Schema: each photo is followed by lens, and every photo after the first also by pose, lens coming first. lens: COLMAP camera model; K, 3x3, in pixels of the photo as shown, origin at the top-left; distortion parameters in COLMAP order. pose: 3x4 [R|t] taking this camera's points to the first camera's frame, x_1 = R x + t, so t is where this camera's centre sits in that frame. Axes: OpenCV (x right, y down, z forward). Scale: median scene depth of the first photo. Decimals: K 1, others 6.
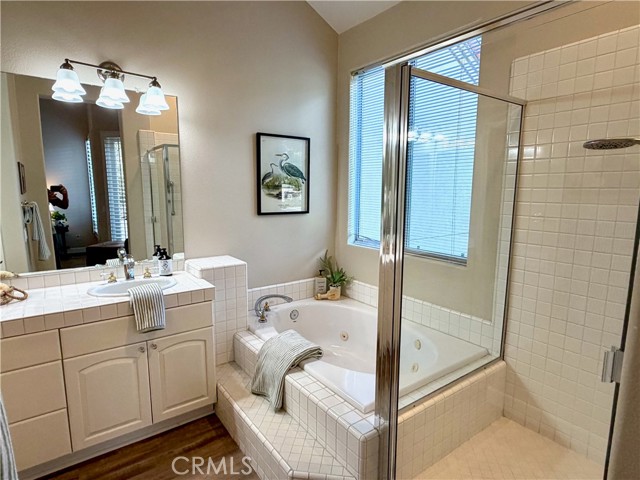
lens RADIAL K [[362.1, 0, 318.9], [0, 362.1, 241.0], [0, 0, 1]] dist [-0.002203, 0.000222]
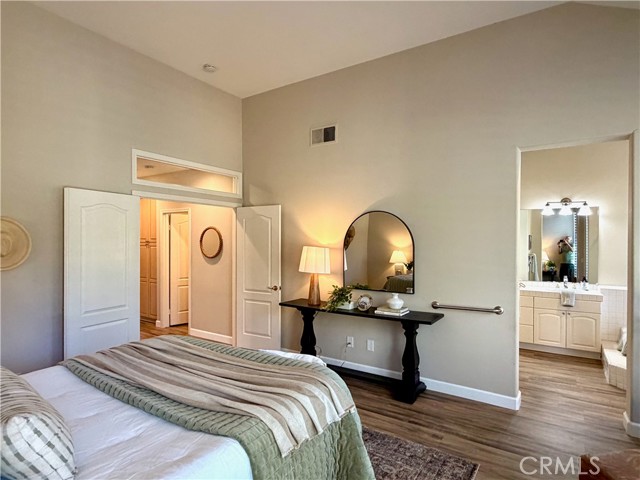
lens RADIAL K [[362.1, 0, 318.9], [0, 362.1, 241.0], [0, 0, 1]] dist [-0.002203, 0.000222]
pose [[0.344615, -0.000363, -0.938744, 1.164052], [-0.137865, 0.989137, -0.050993, 0.150148], [0.928565, 0.146993, 0.340822, -1.366862]]
